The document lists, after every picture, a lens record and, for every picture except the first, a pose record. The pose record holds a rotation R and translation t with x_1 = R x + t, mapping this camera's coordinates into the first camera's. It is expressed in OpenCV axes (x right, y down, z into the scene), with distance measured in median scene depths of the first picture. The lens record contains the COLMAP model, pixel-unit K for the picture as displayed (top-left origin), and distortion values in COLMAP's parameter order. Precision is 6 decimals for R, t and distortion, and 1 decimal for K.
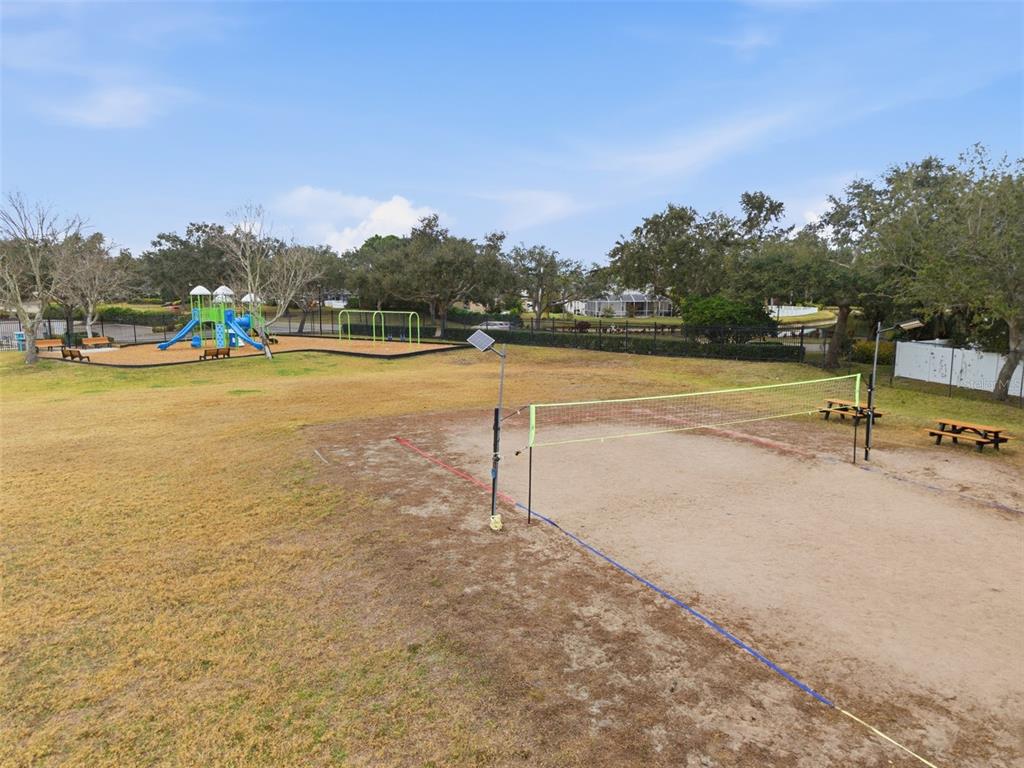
lens RADIAL K [[710.2, 0, 512.0], [0, 710.2, 384.0], [0, 0, 1]] dist [0.002384, 0.001245]
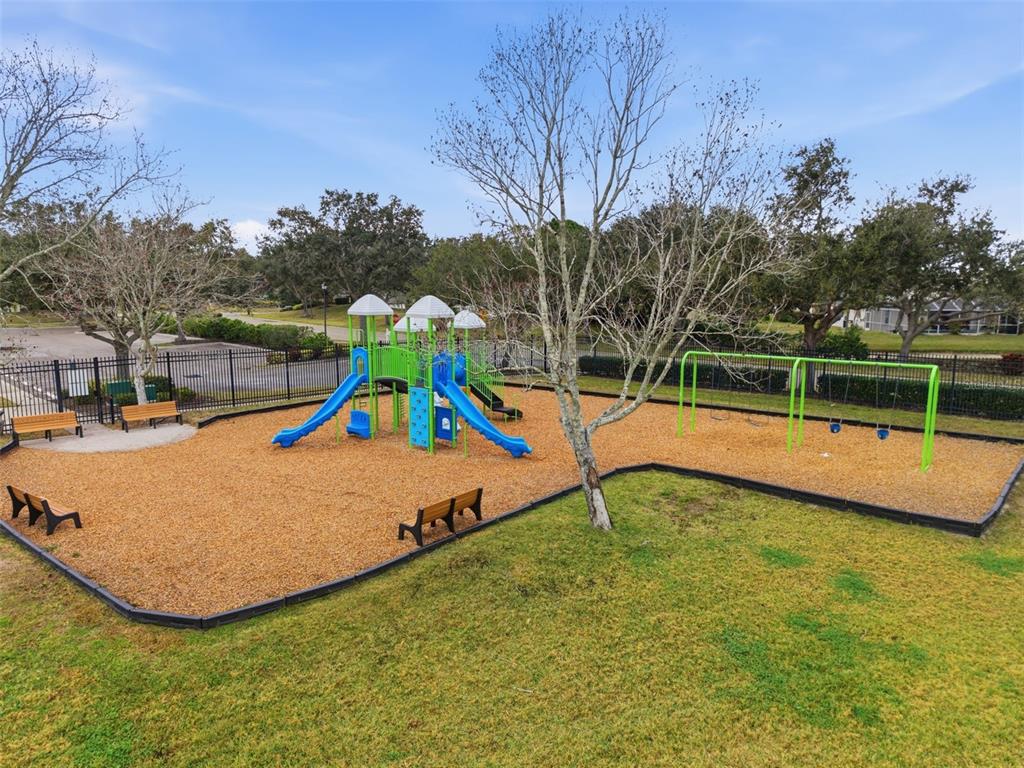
lens RADIAL K [[723.9, 0, 512.0], [0, 723.9, 384.0], [0, 0, 1]] dist [-0.000948, -0.000346]
pose [[0.989309, 0.017356, -0.144797, -0.190083], [-0.017359, 0.999849, 0.001239, -0.056240], [0.144796, 0.001288, 0.989461, 0.379788]]
